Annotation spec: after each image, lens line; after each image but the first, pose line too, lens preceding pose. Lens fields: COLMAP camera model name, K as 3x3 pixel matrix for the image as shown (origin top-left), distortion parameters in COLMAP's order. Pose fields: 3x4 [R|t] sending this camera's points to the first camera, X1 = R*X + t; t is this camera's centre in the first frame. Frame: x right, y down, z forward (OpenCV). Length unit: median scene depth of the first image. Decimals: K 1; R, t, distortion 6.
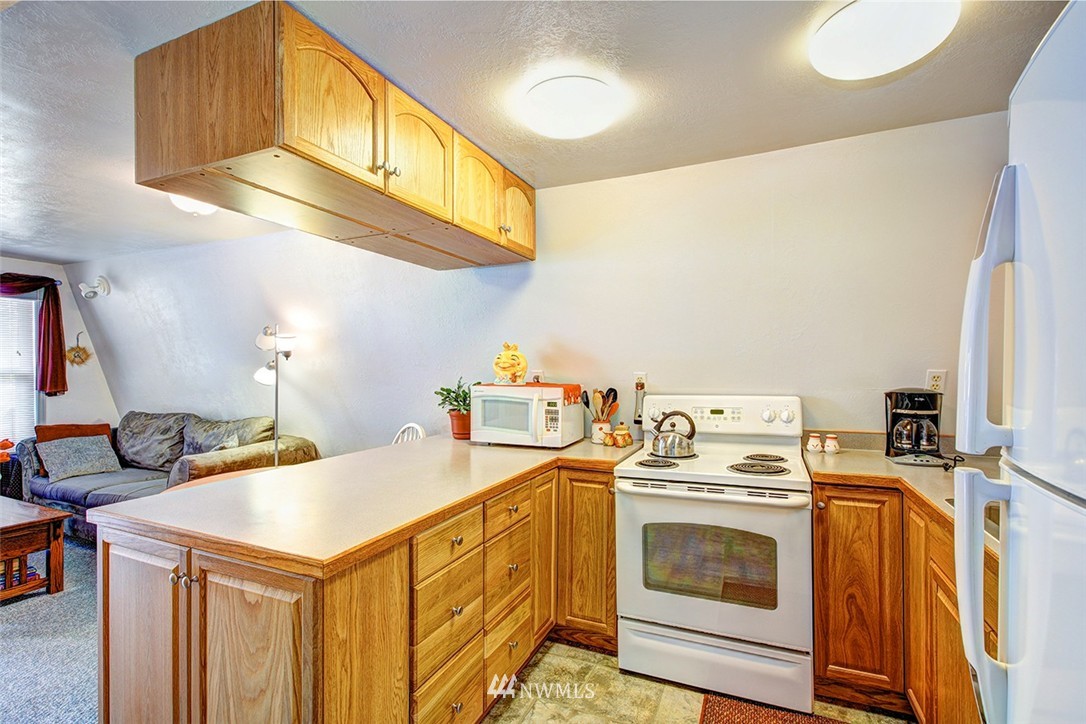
lens RADIAL K [[498.7, 0, 546.8], [0, 498.7, 365.7], [0, 0, 1]] dist [0.000013, 0.002536]
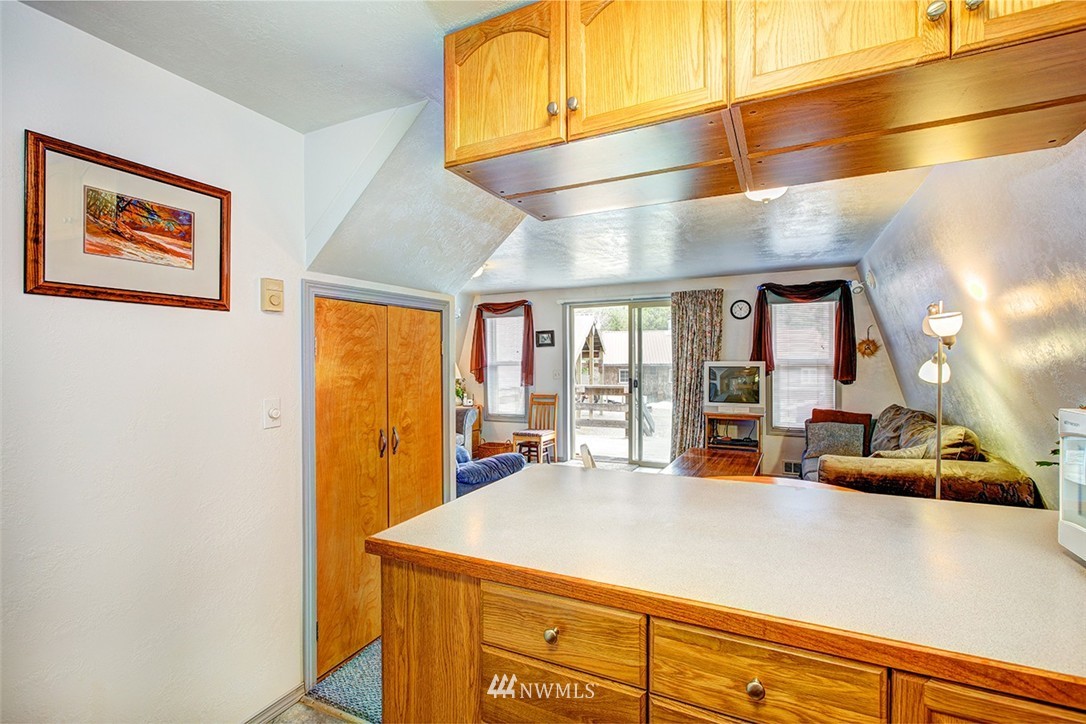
lens RADIAL K [[498.7, 0, 543.2], [0, 498.7, 357.9], [0, 0, 1]] dist [0.000013, 0.002536]
pose [[-0.041206, -0.000087, -0.999151, 0.209977], [0.006346, 0.999980, -0.000349, -0.003066], [0.999131, -0.006355, -0.041204, 0.458705]]
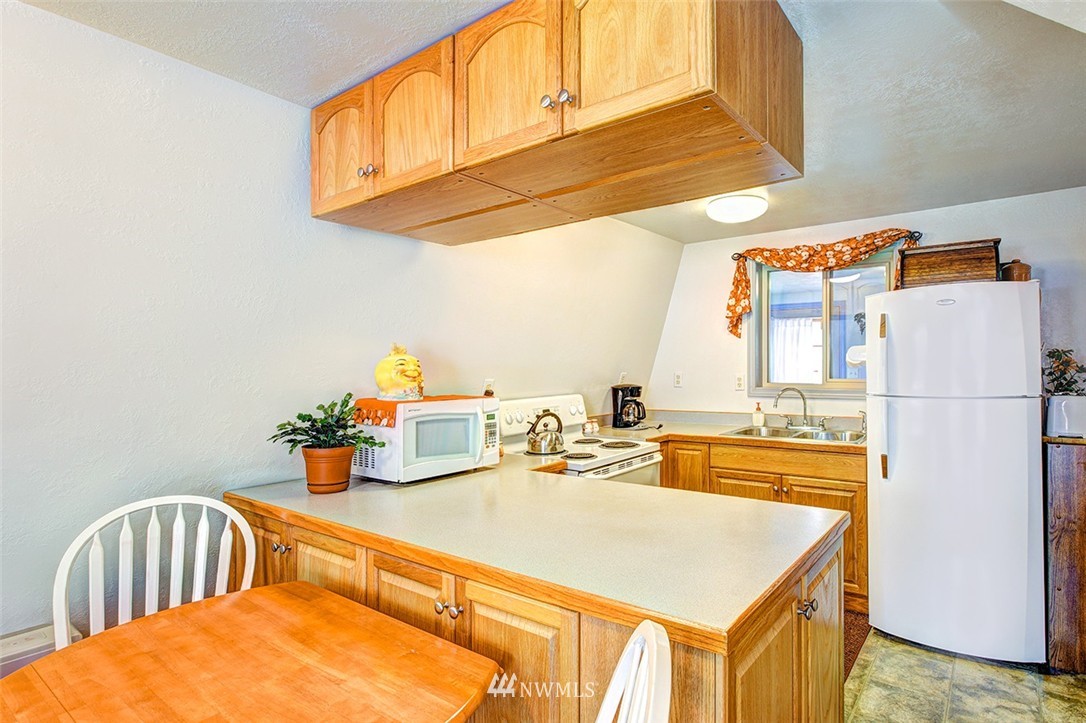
lens RADIAL K [[585.4, 0, 546.4], [0, 585.4, 365.8], [0, 0, 1]] dist [0.022177, 0.000771]
pose [[0.246388, 0.001761, 0.969170, -0.647766], [0.013347, 0.999897, -0.005210, -0.004819], [-0.969079, 0.014219, 0.246339, 0.424356]]
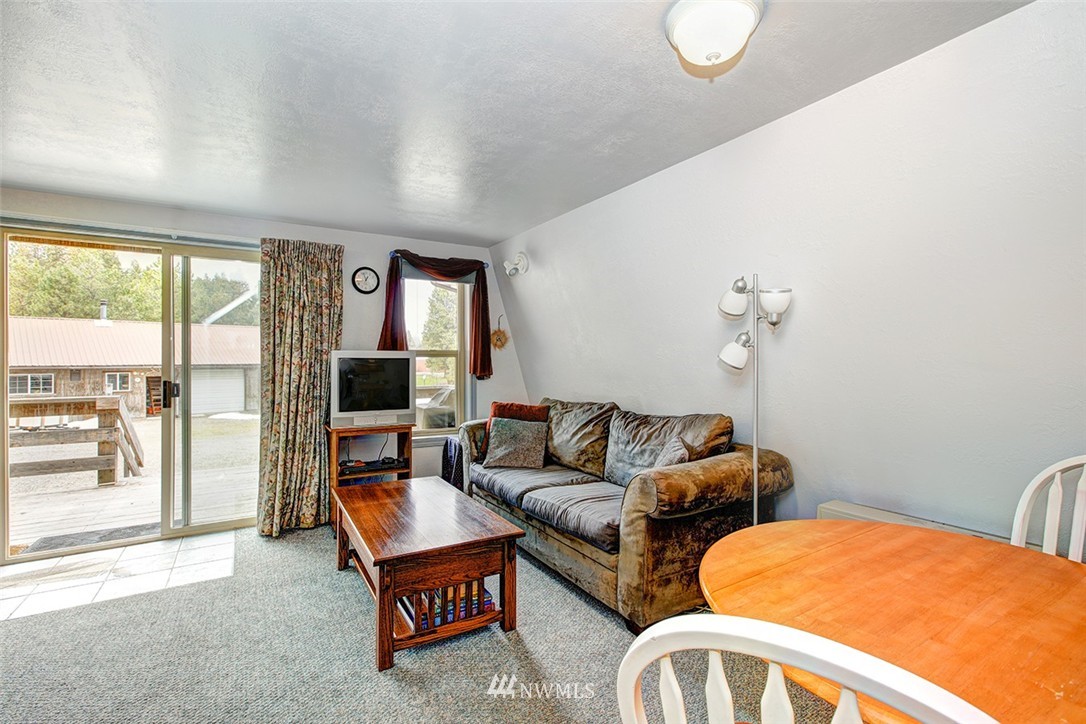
lens RADIAL K [[498.7, 0, 540.8], [0, 498.7, 365.0], [0, 0, 1]] dist [0.000013, 0.002536]
pose [[0.815954, 0.005839, -0.578087, -0.399504], [-0.000737, 0.999959, 0.009060, 0.029576], [0.578116, -0.006967, 0.815925, 0.321842]]
